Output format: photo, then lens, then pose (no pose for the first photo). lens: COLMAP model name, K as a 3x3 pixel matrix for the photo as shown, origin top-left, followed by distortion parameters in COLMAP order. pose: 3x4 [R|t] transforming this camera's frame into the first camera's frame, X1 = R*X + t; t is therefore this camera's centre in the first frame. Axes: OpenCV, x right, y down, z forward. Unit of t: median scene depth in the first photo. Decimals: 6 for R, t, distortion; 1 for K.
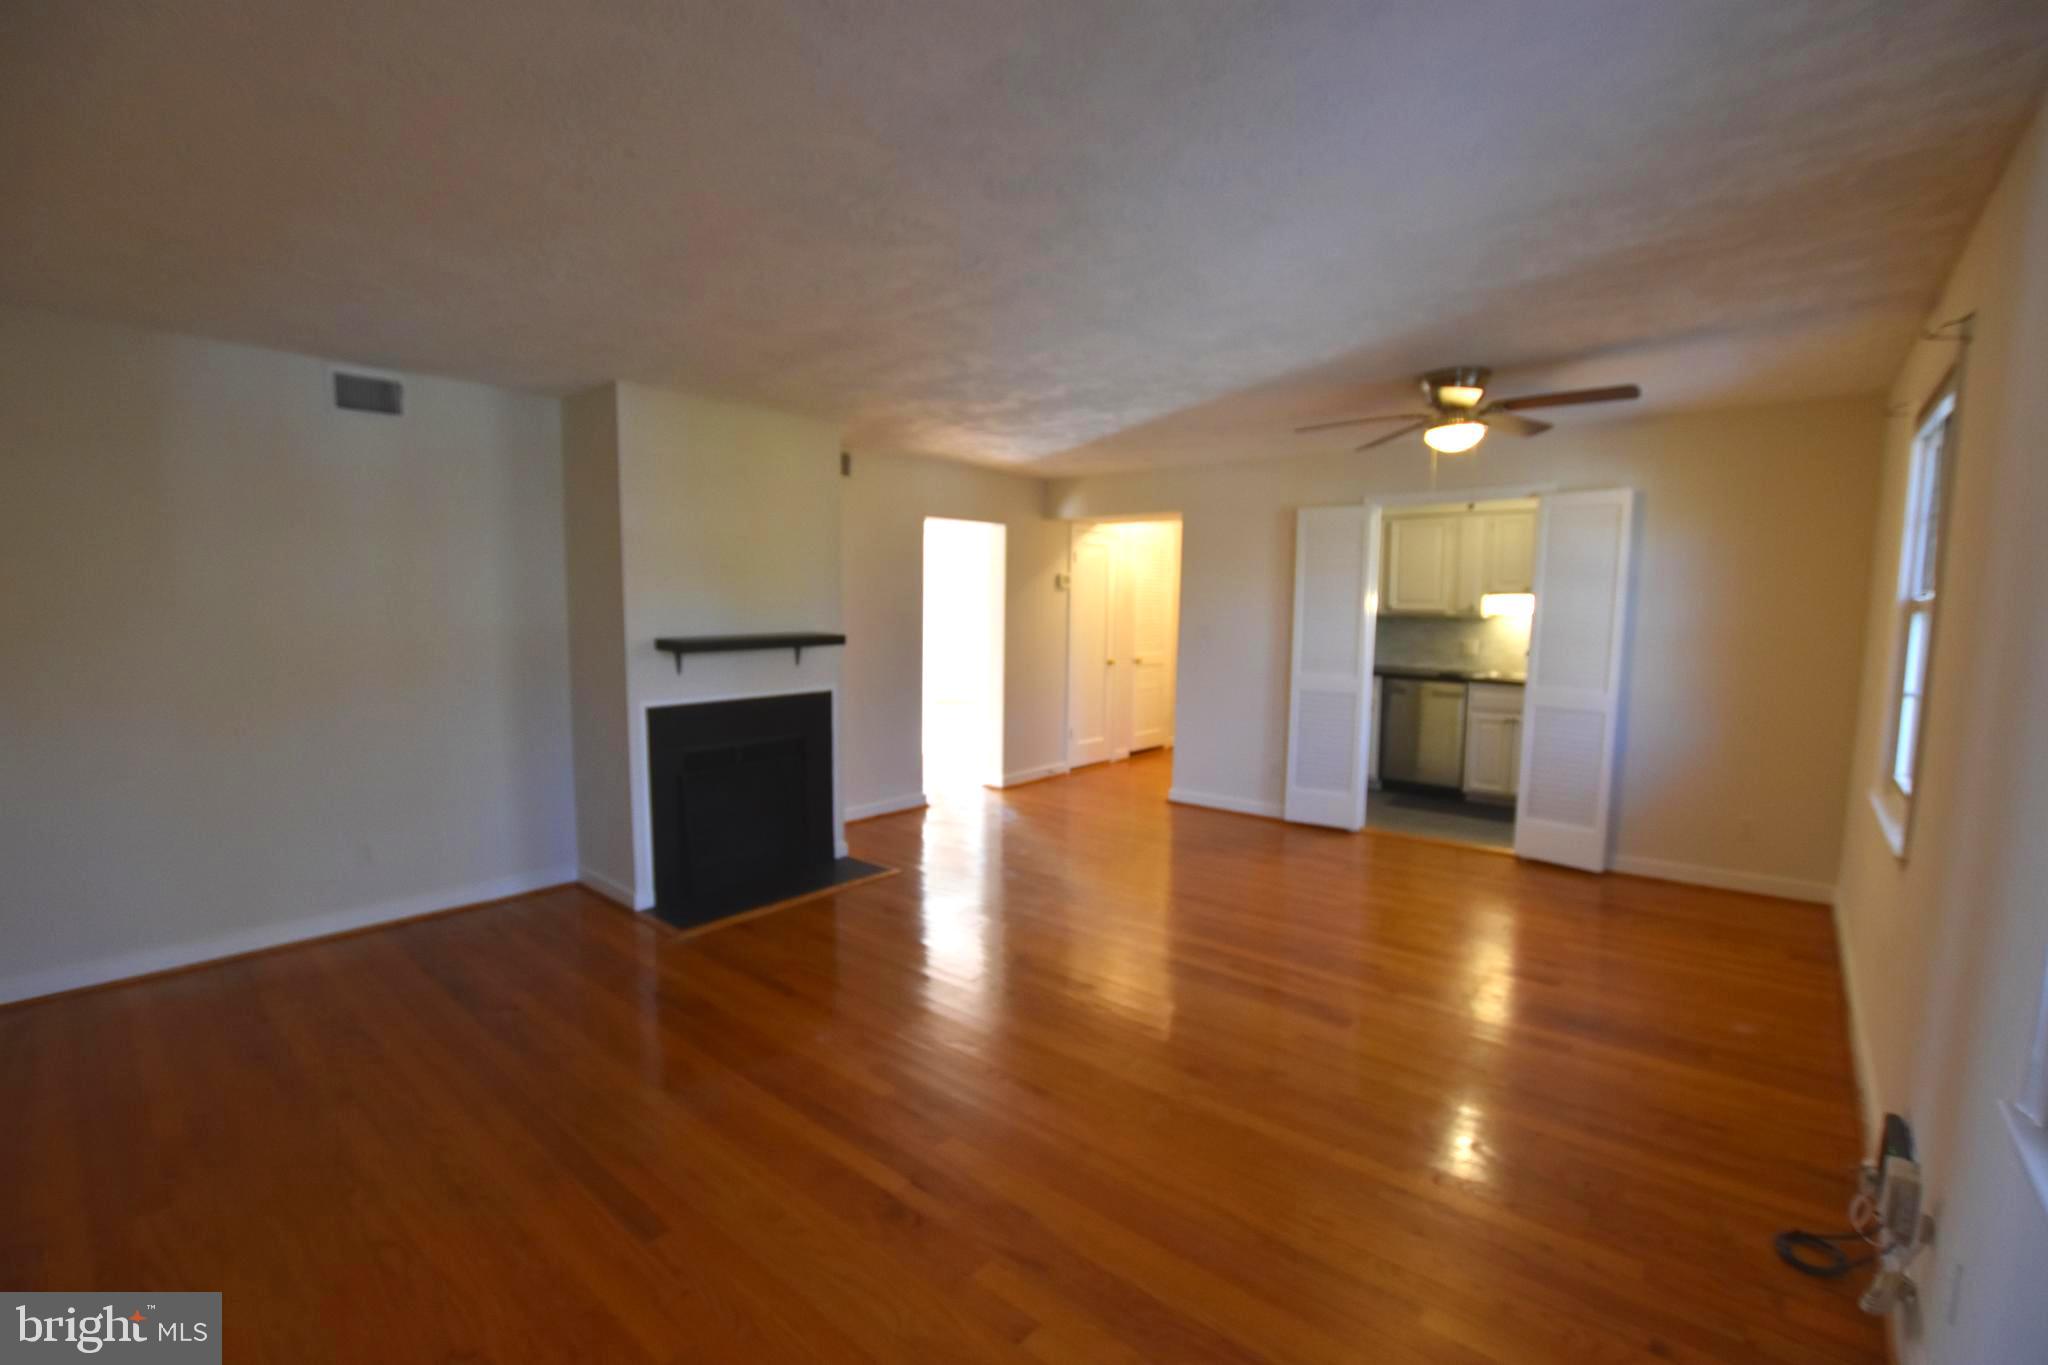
lens RADIAL K [[893.0, 0, 1020.8], [0, 893.0, 692.6], [0, 0, 1]] dist [-0.043245, 0.009838]
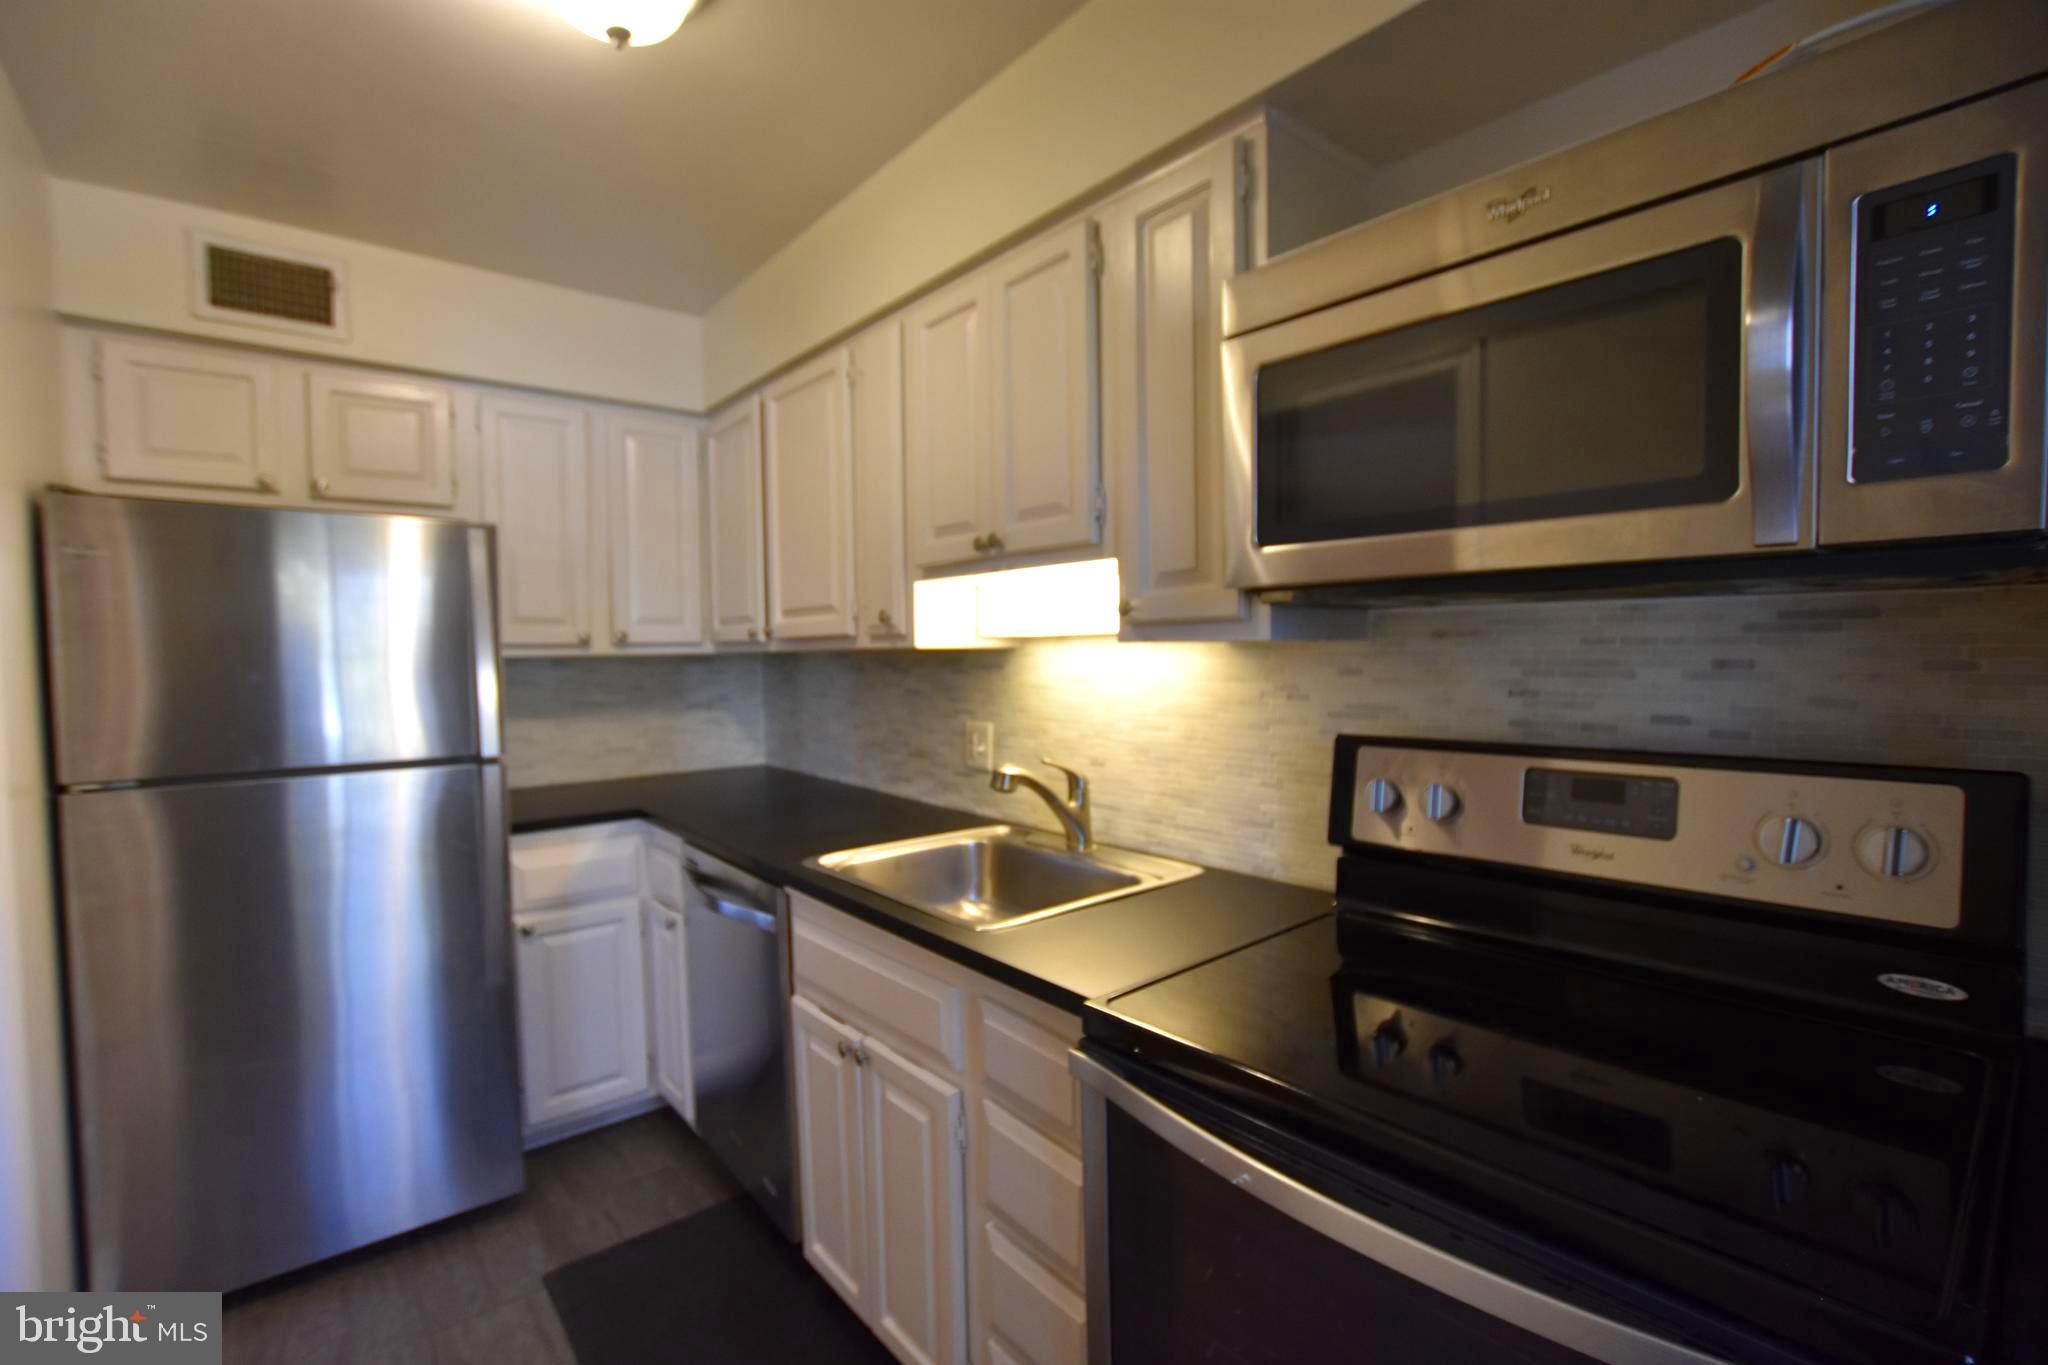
lens RADIAL K [[893.0, 0, 1020.8], [0, 893.0, 692.6], [0, 0, 1]] dist [-0.043245, 0.009838]
pose [[0.988671, -0.012754, -0.149559, 0.595504], [0.003936, 0.998244, -0.059109, -0.052285], [0.150050, 0.057851, 0.986984, 0.690525]]
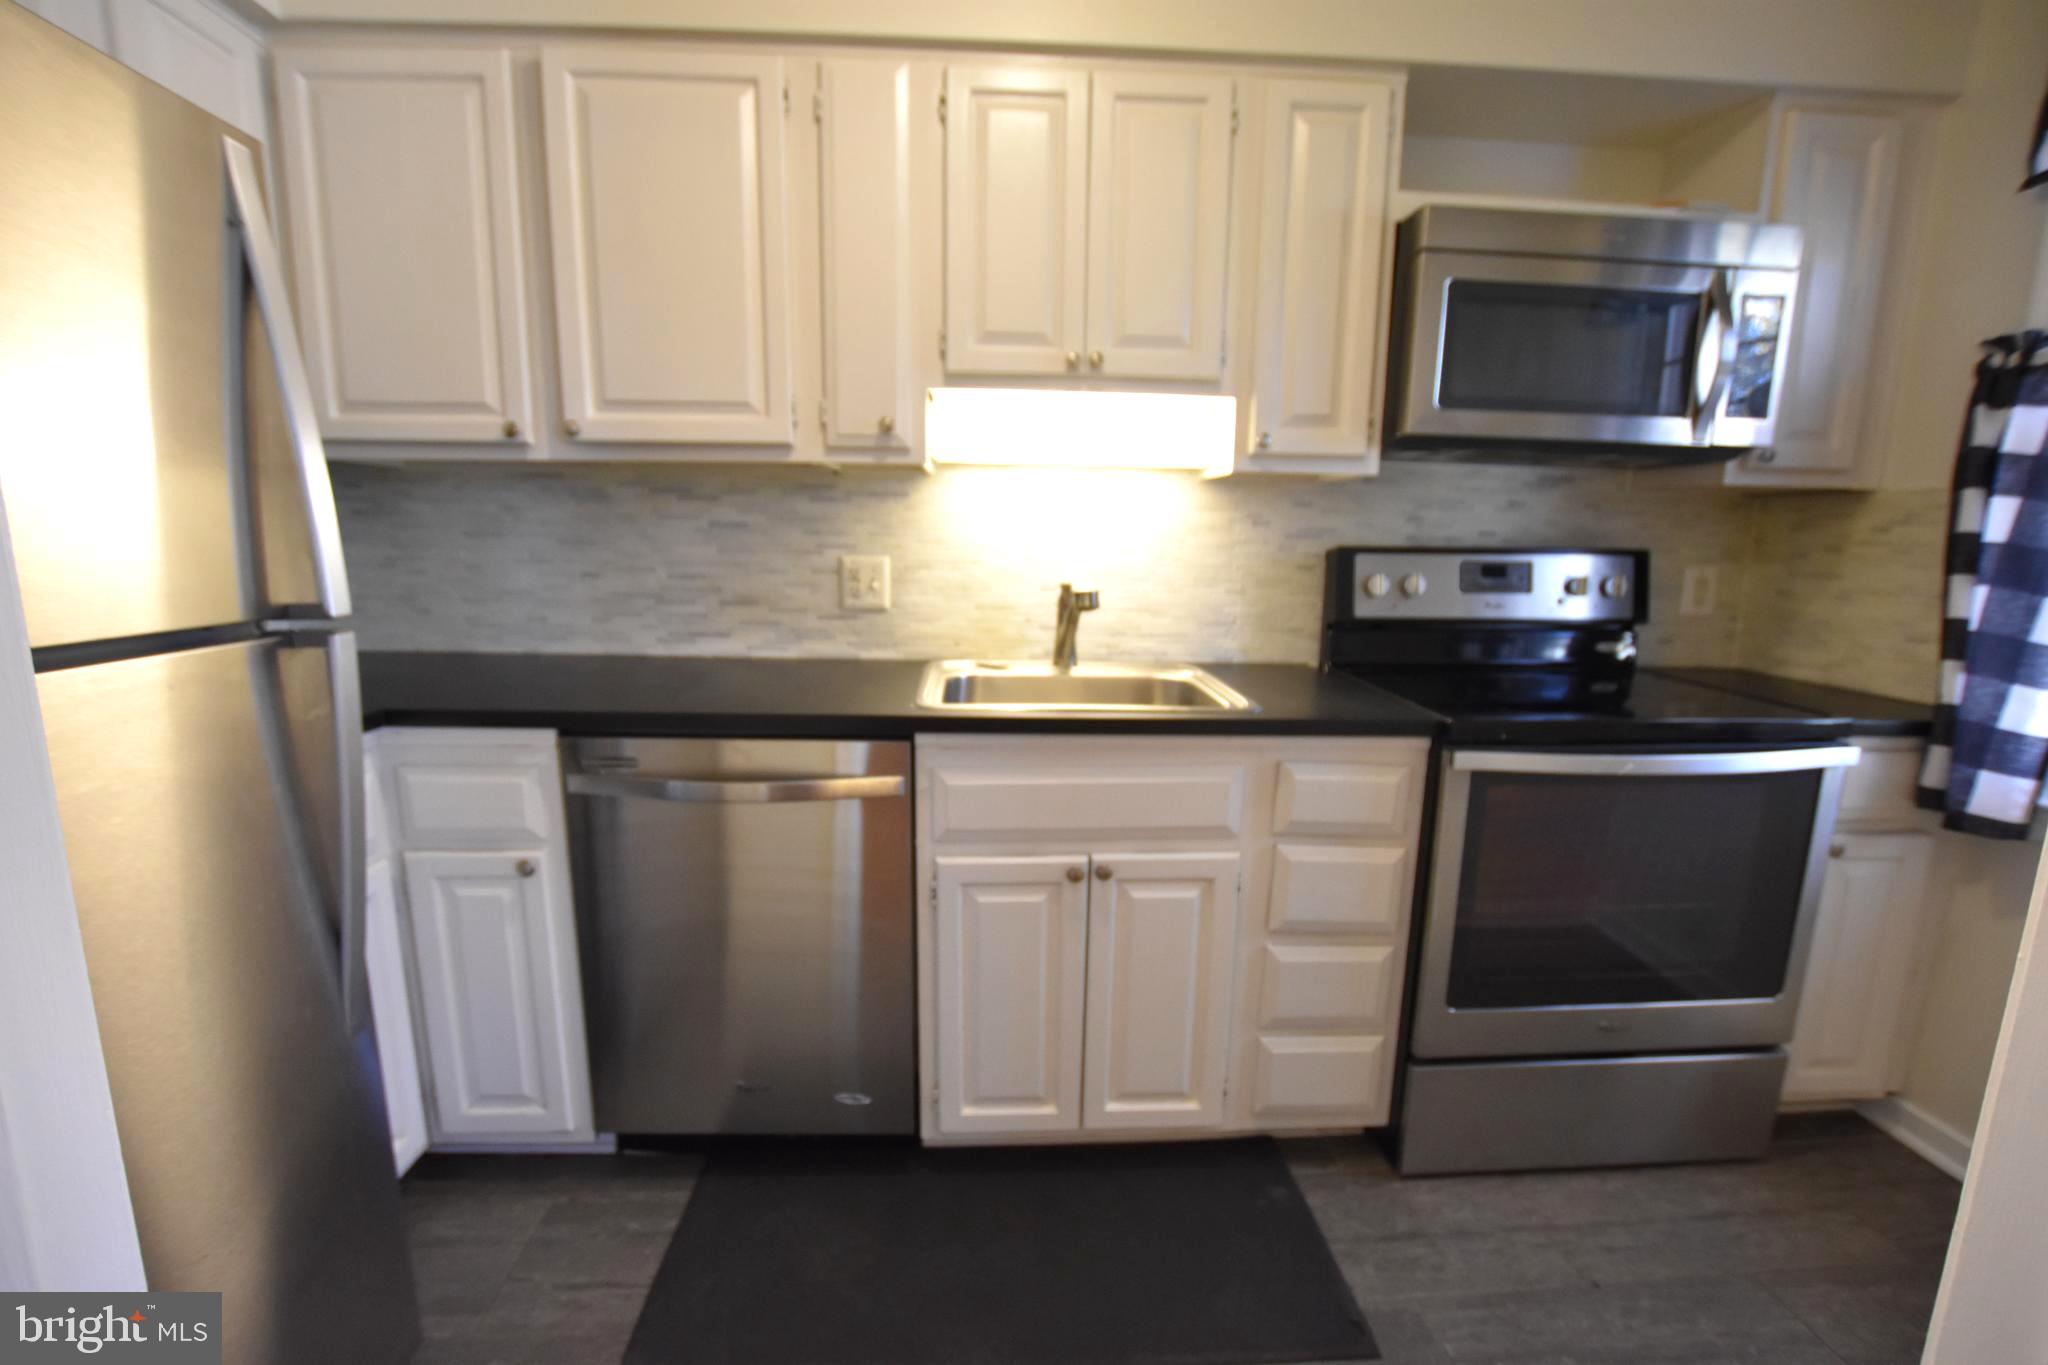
lens RADIAL K [[893.0, 0, 1020.8], [0, 893.0, 692.6], [0, 0, 1]] dist [-0.043245, 0.009838]
pose [[0.715475, -0.121457, 0.688000, 0.343088], [0.062221, 0.991937, 0.110407, -0.045205], [-0.695862, -0.036185, 0.717264, 0.767977]]
